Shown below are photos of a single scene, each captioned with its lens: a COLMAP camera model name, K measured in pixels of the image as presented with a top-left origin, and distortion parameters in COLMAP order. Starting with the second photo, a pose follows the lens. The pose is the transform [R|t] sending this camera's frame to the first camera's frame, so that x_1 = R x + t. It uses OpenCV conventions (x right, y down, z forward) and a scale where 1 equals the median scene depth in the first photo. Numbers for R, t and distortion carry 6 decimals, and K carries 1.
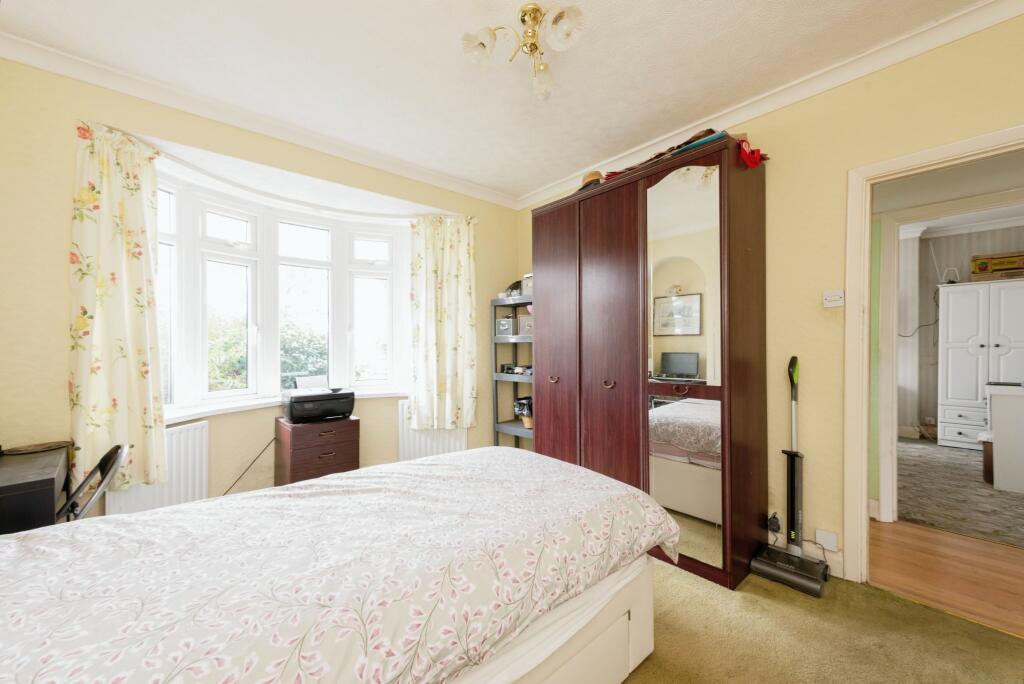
lens RADIAL K [[400.4, 0, 511.0], [0, 400.4, 348.0], [0, 0, 1]] dist [0.012464, -0.002885]
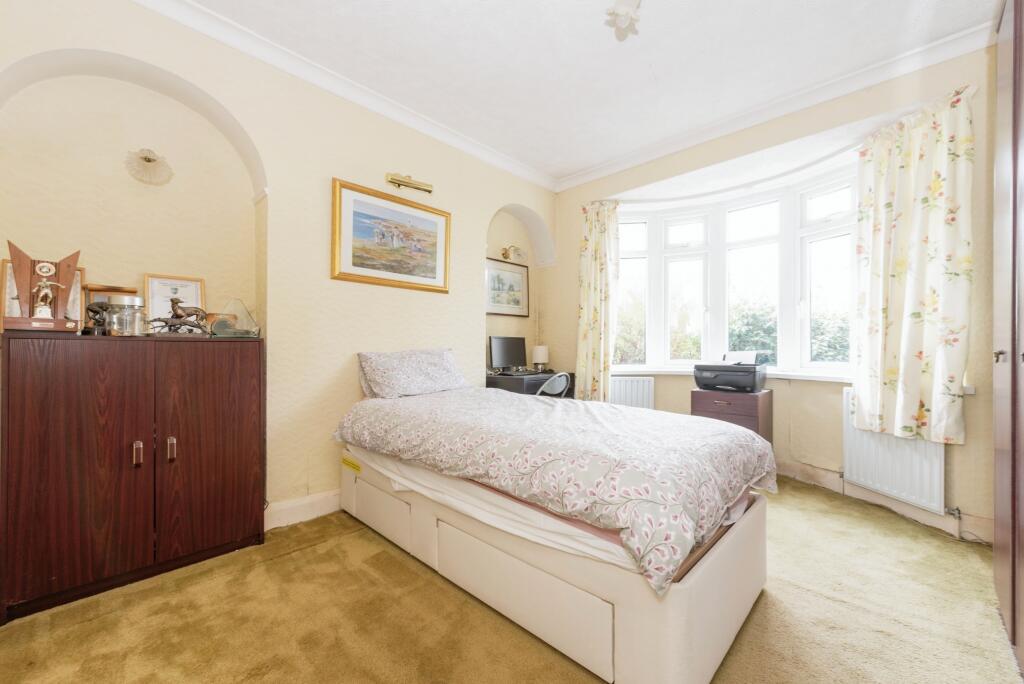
lens RADIAL K [[400.4, 0, 514.4], [0, 400.4, 346.3], [0, 0, 1]] dist [0.012464, -0.002885]
pose [[0.090444, 0.001544, -0.995900, 0.484320], [-0.008928, 0.999960, 0.000739, 0.062199], [0.995862, 0.008824, 0.090454, 0.326933]]
